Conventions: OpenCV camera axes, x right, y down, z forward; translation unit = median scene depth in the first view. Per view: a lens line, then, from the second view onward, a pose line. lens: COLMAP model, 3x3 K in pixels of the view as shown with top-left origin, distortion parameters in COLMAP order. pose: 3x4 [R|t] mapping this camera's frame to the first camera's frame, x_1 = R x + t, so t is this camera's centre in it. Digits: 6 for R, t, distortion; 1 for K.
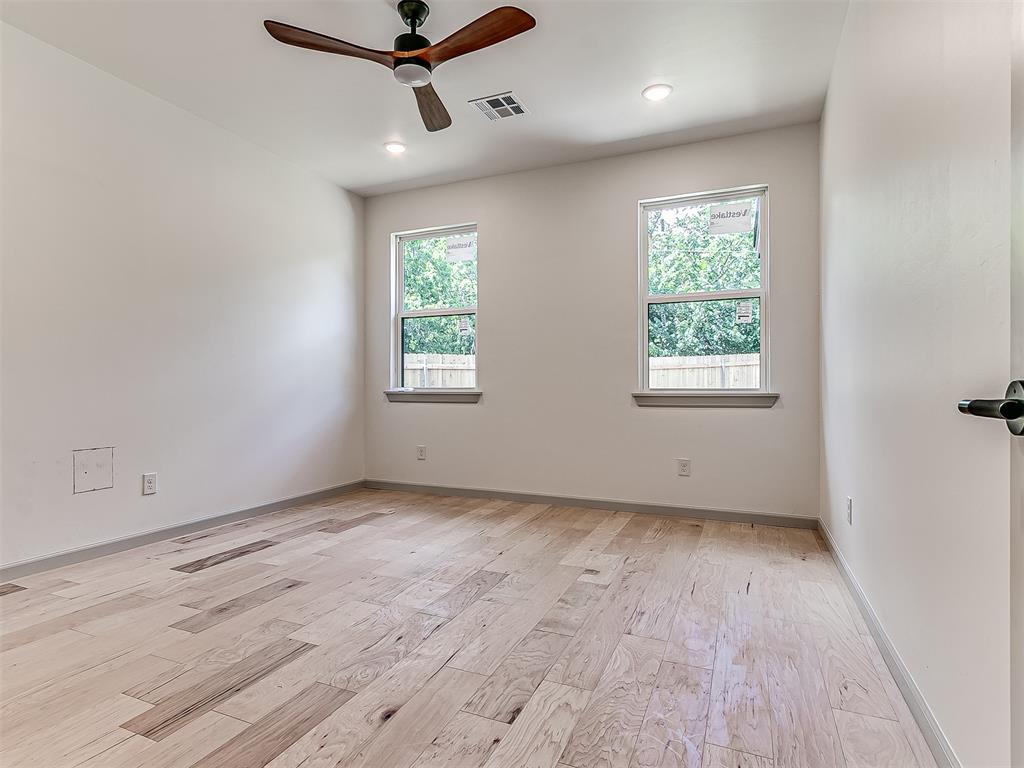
lens RADIAL K [[555.4, 0, 509.3], [0, 555.4, 383.9], [0, 0, 1]] dist [0.002059, -0.002958]
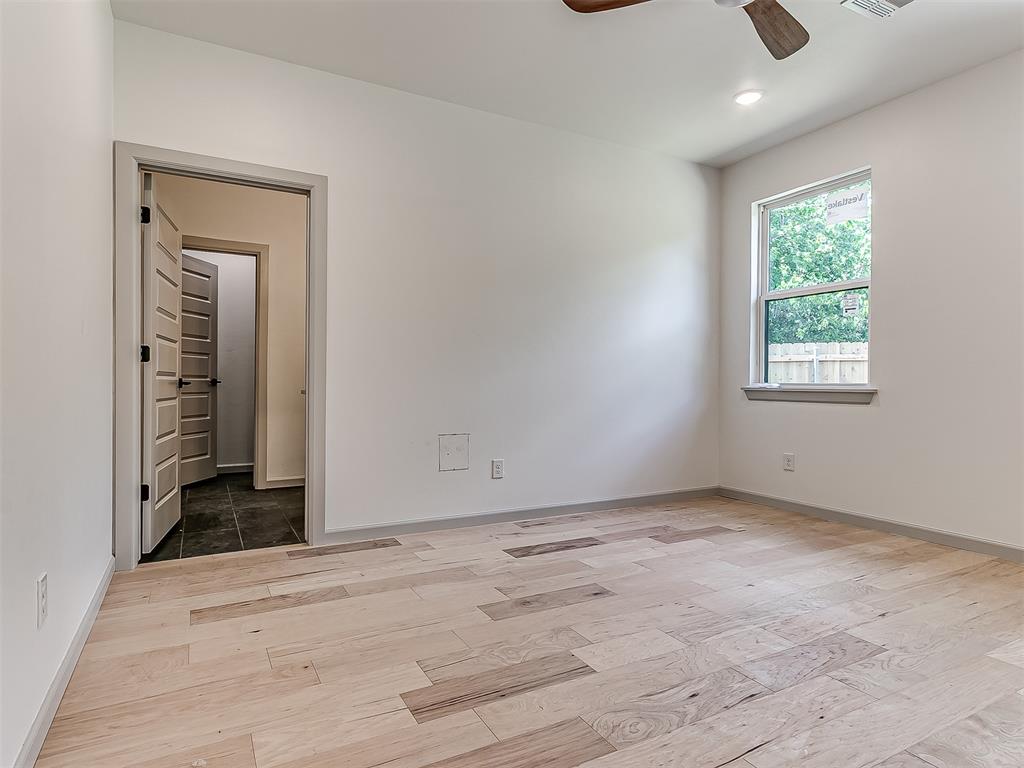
lens RADIAL K [[555.4, 0, 513.1], [0, 555.4, 387.1], [0, 0, 1]] dist [0.002059, -0.002958]
pose [[0.770328, 0.009543, -0.637576, 0.078322], [-0.000387, 0.999895, 0.014499, 0.000138], [0.637648, -0.010922, 0.770251, 0.157019]]
